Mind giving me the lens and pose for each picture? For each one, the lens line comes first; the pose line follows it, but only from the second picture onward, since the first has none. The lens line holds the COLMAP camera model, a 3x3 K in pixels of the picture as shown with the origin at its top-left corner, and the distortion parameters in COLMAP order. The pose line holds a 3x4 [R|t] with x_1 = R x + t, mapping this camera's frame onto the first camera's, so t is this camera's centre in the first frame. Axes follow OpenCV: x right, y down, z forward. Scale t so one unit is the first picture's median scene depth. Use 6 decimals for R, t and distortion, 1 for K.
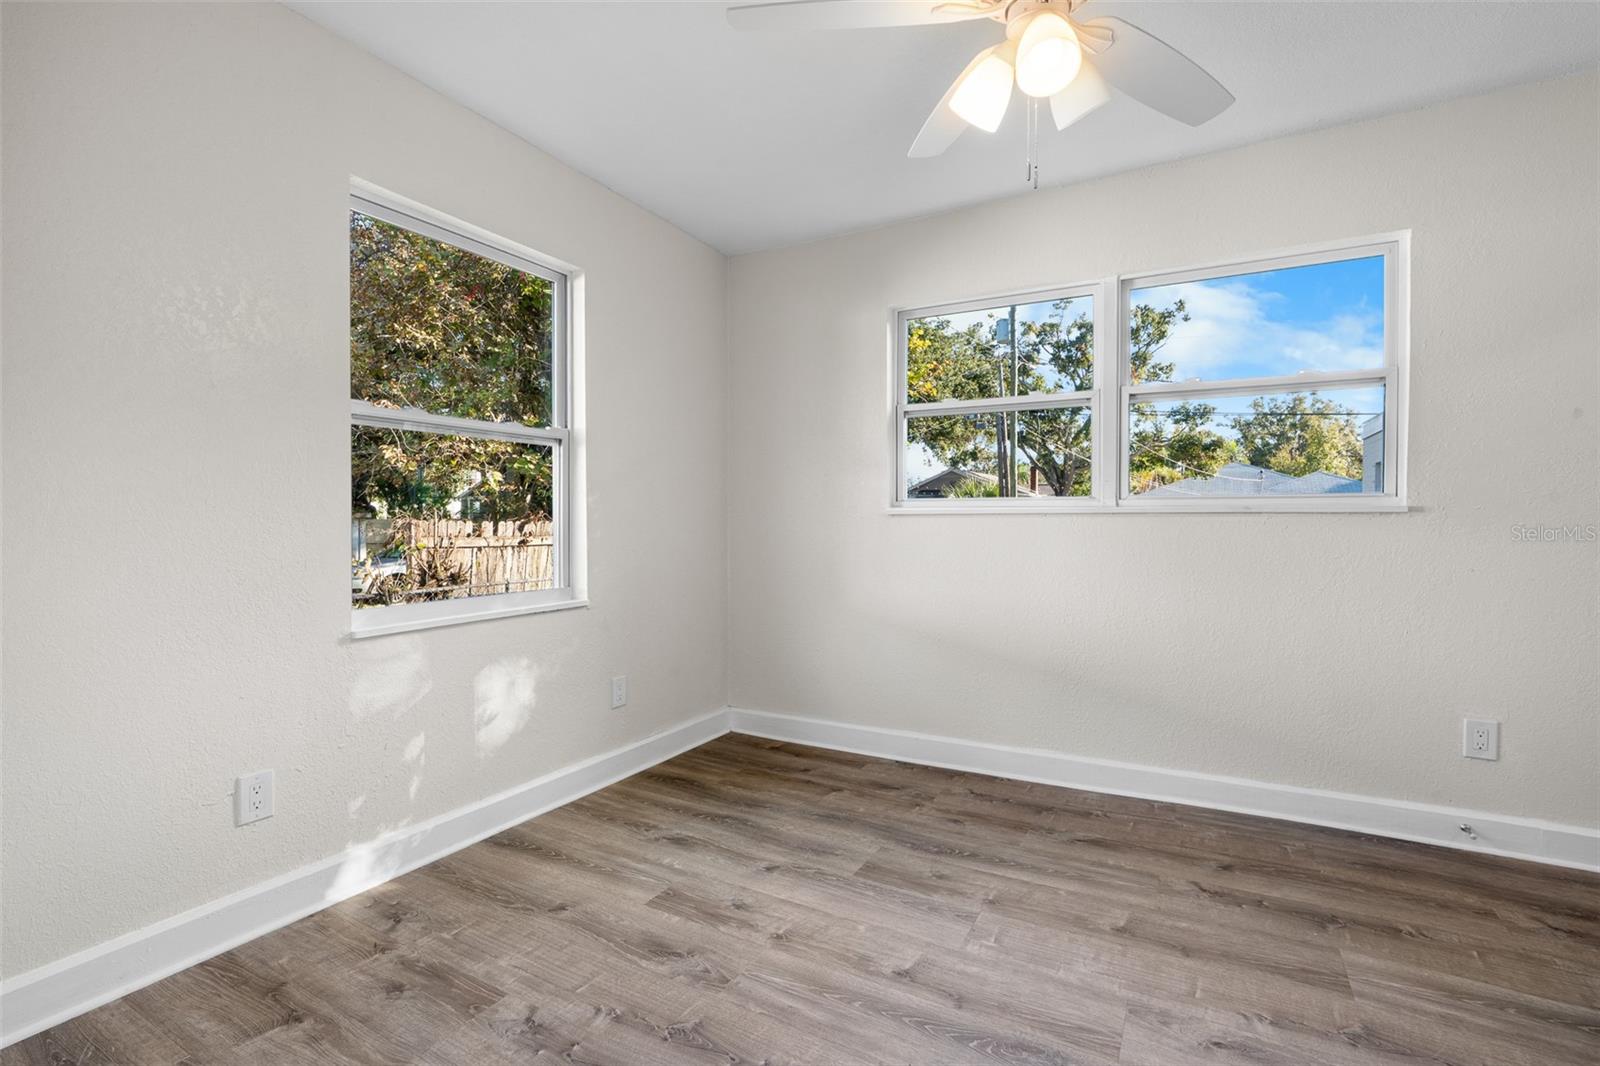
lens RADIAL K [[721.9, 0, 796.1], [0, 721.9, 528.7], [0, 0, 1]] dist [-0.001622, 0.000791]
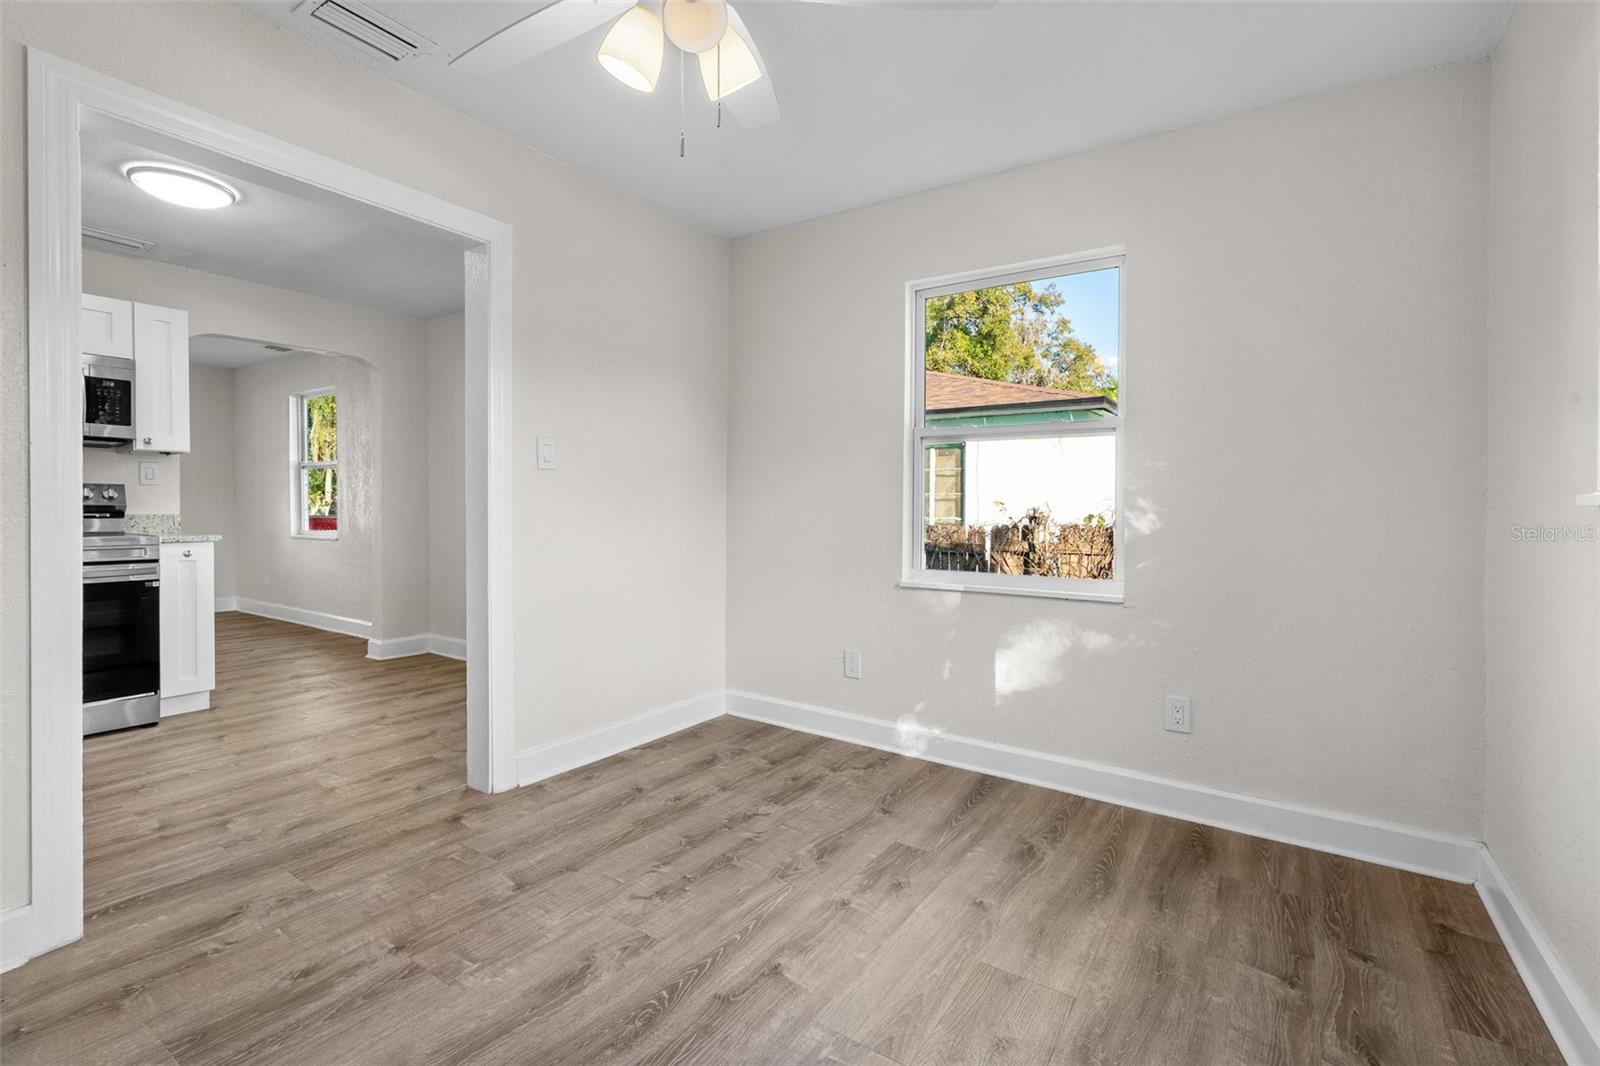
lens RADIAL K [[721.9, 0, 800.9], [0, 721.9, 520.8], [0, 0, 1]] dist [-0.001622, 0.000791]
pose [[-0.079252, 0.019818, -0.996658, 0.987127], [-0.023696, 0.999482, 0.021759, -0.014339], [0.996573, 0.025341, -0.078741, 0.973553]]
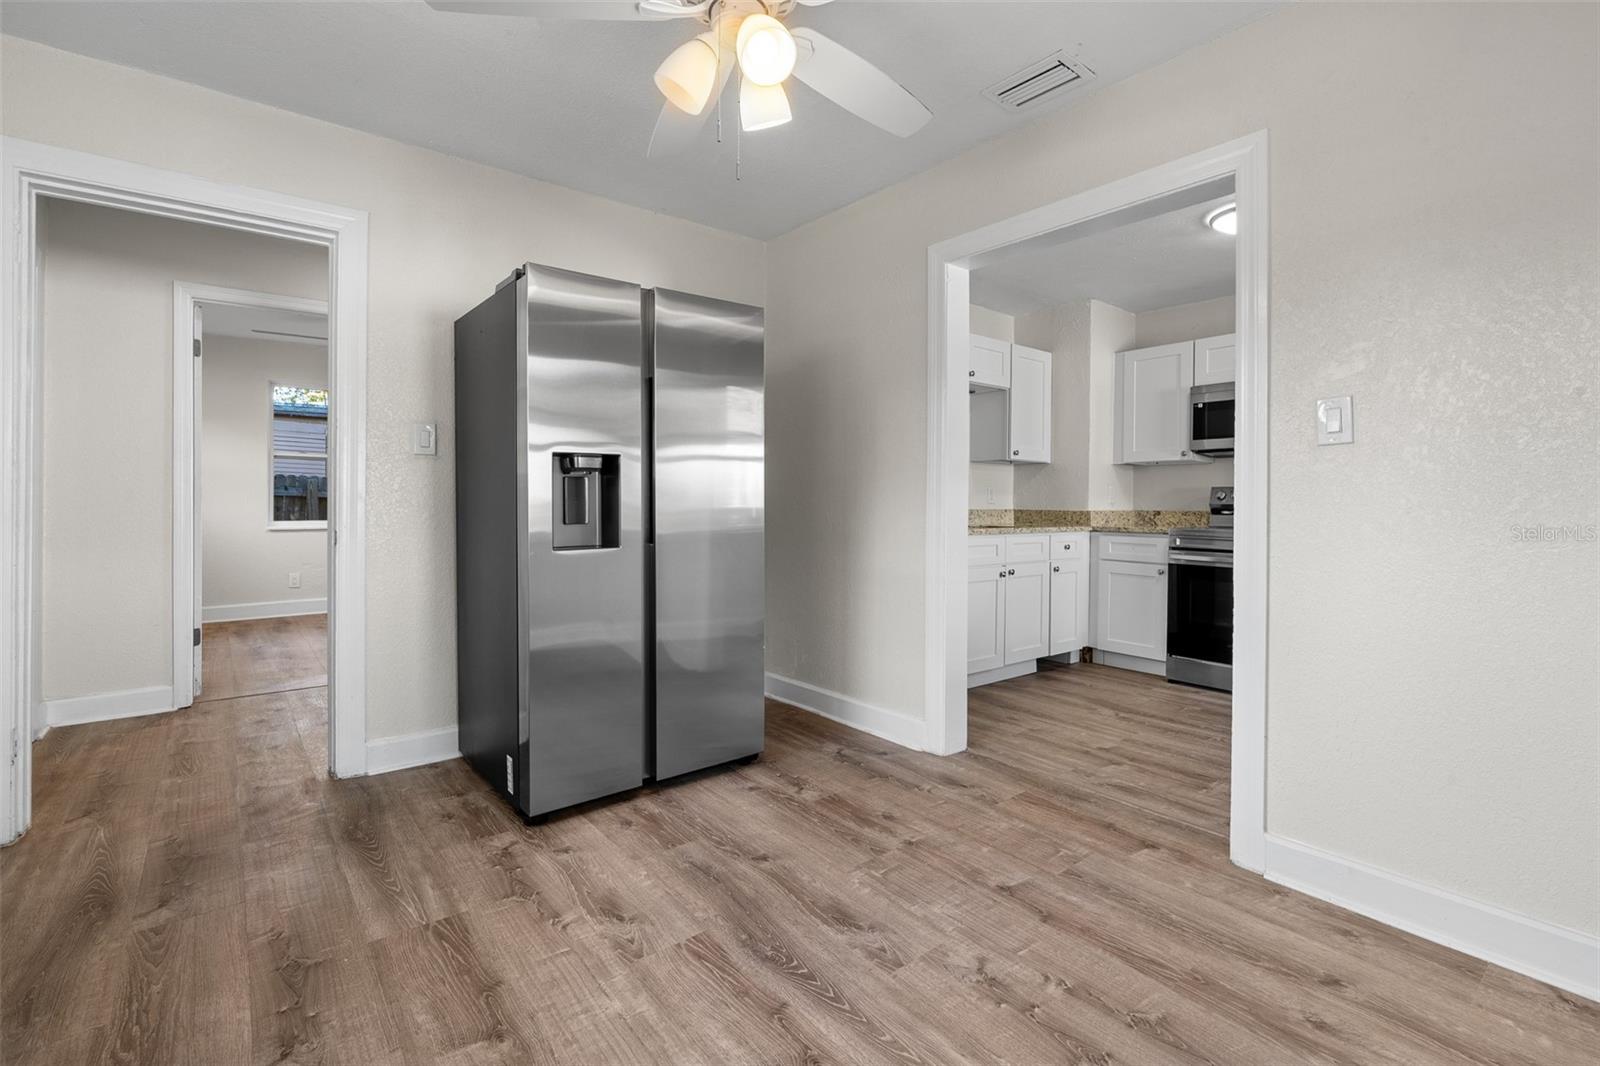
lens RADIAL K [[721.9, 0, 799.7], [0, 721.9, 506.6], [0, 0, 1]] dist [-0.001622, 0.000791]
pose [[-0.928117, -0.007572, 0.372211, -0.117632], [0.000298, 0.999778, 0.021083, -0.012101], [-0.372288, 0.019678, -0.927909, 1.539743]]
